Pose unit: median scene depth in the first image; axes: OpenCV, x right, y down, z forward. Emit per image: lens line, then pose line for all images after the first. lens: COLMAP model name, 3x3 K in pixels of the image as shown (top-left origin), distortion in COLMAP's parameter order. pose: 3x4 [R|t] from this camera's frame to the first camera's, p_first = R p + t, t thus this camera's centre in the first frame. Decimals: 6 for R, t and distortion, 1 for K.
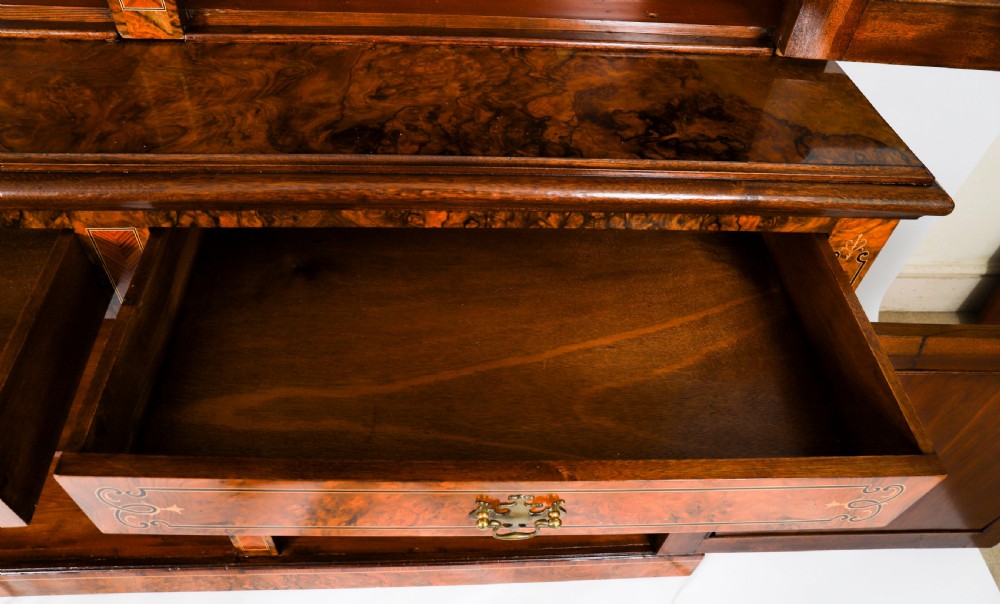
lens RADIAL K [[691.1, 0, 496.1], [0, 691.1, 336.8], [0, 0, 1]] dist [-0.093508, 0.059067]
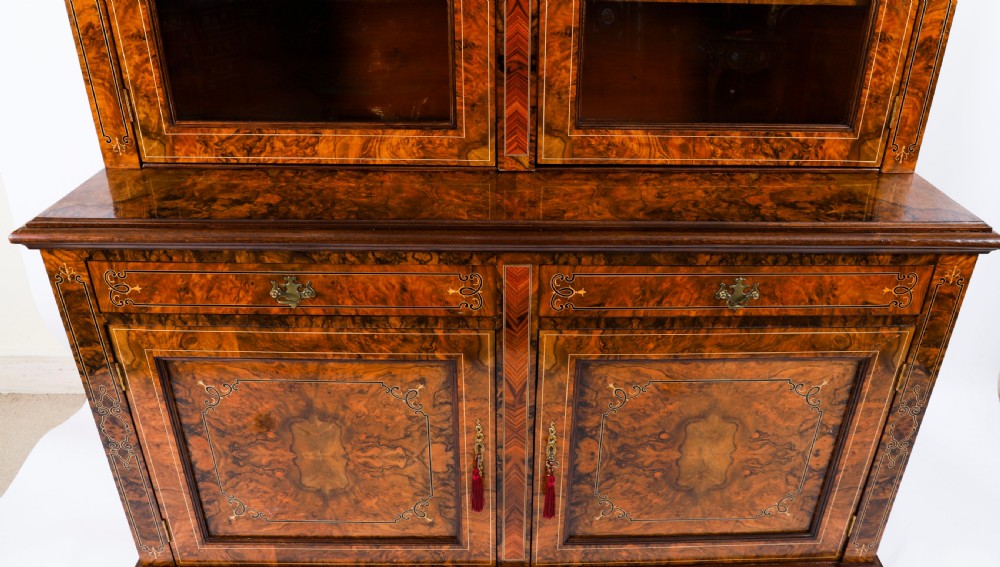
lens RADIAL K [[717.5, 0, 526.7], [0, 717.5, 229.2], [0, 0, 1]] dist [-0.109555, 0.087420]
pose [[0.997419, -0.026380, -0.066781, -0.399914], [-0.001348, 0.923021, -0.384746, 0.439265], [0.071790, 0.383843, 0.920603, -0.695996]]
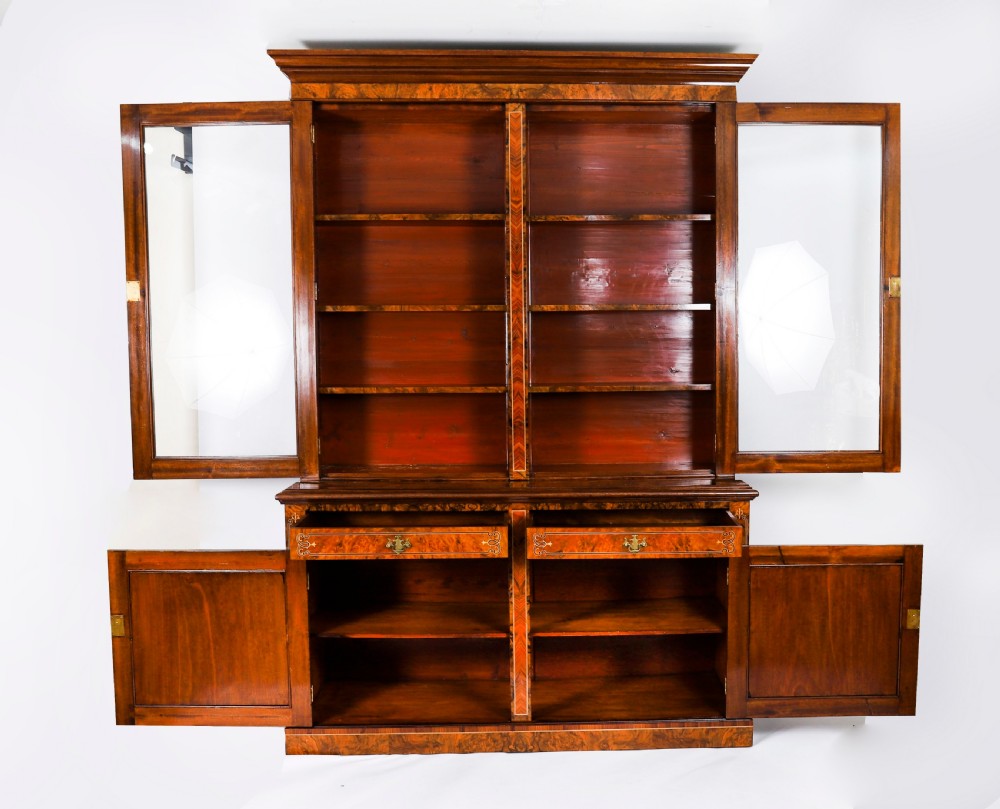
lens RADIAL K [[1075.3, 0, 618.6], [0, 1075.3, 450.9], [0, 0, 1]] dist [-0.100786, 0.000000]
pose [[0.997609, -0.068894, -0.005433, 0.008397], [0.047111, 0.735485, -0.675901, 3.298351], [0.050562, 0.674029, 0.736972, -3.207454]]
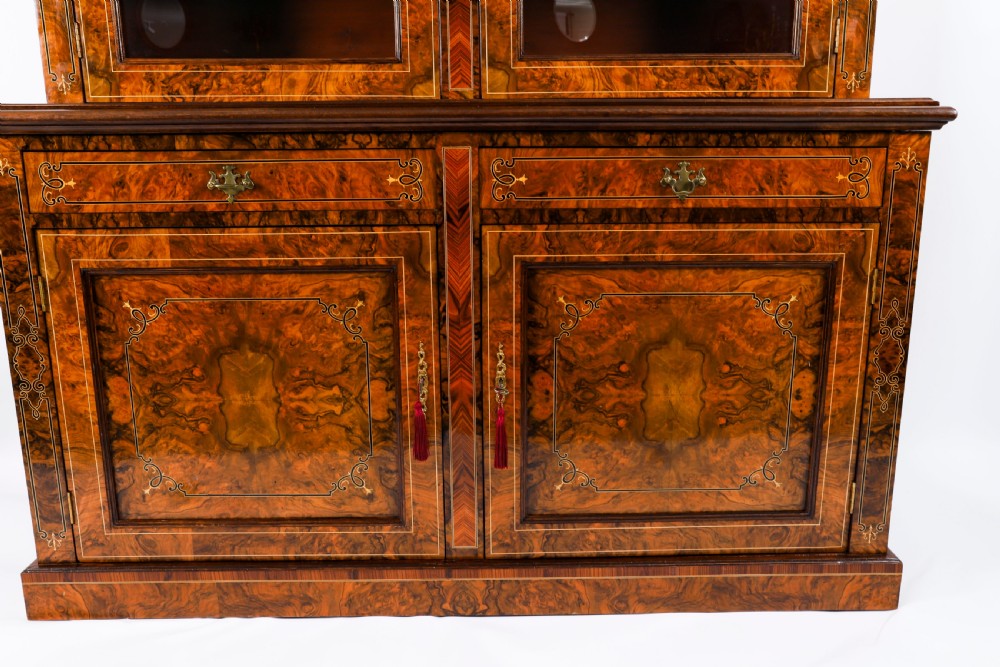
lens RADIAL K [[847.0, 0, 508.2], [0, 847.0, 339.5], [0, 0, 1]] dist [-0.077712, 0.106806]
pose [[0.995388, -0.061696, -0.073462, -0.293888], [0.008093, 0.817038, -0.576526, 1.417964], [0.095591, 0.573273, 0.813769, -0.449501]]
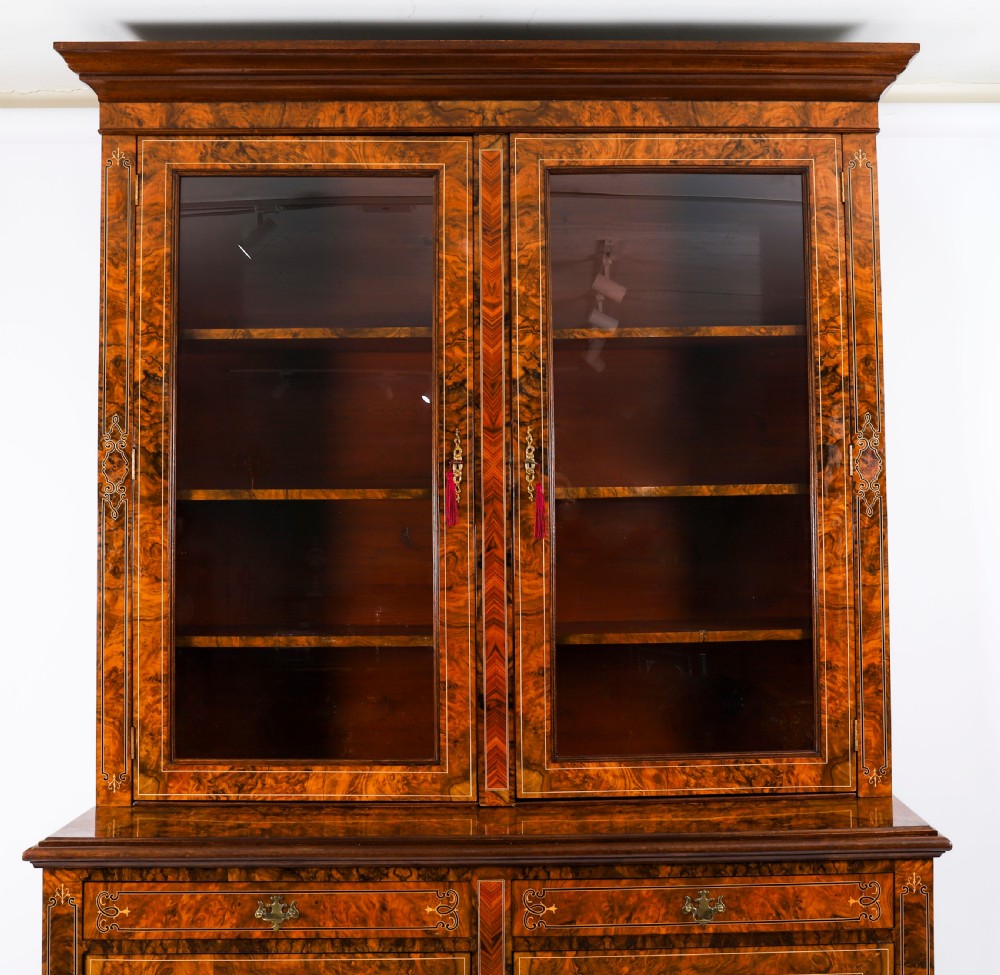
lens RADIAL K [[1185.8, 0, 594.6], [0, 1185.8, 474.6], [0, 0, 1]] dist [-0.049572, 0.000000]
pose [[0.996312, -0.077199, -0.037444, -0.073329], [0.020577, 0.638652, -0.769221, 1.549087], [0.083297, 0.765614, 0.637885, -1.815196]]
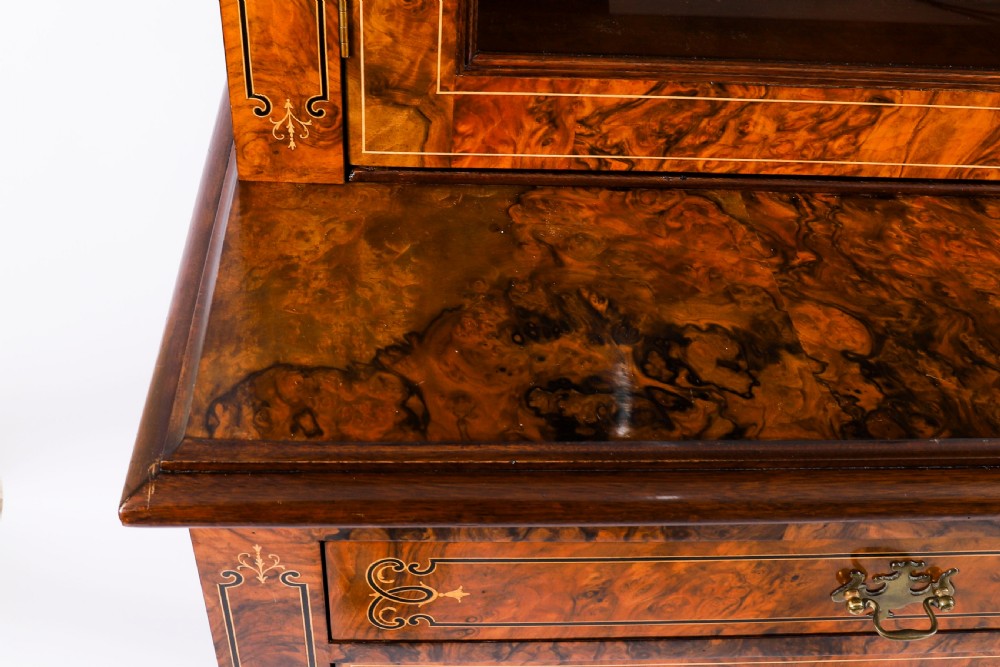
lens RADIAL K [[1097.1, 0, 480.0], [0, 1097.1, 299.9], [0, 0, 1]] dist [-0.054965, 0.000000]
pose [[0.999368, 0.001924, -0.035487, -1.443522], [-0.006354, 0.992117, -0.125152, -0.231247], [0.034966, 0.125299, 0.991503, -0.062137]]
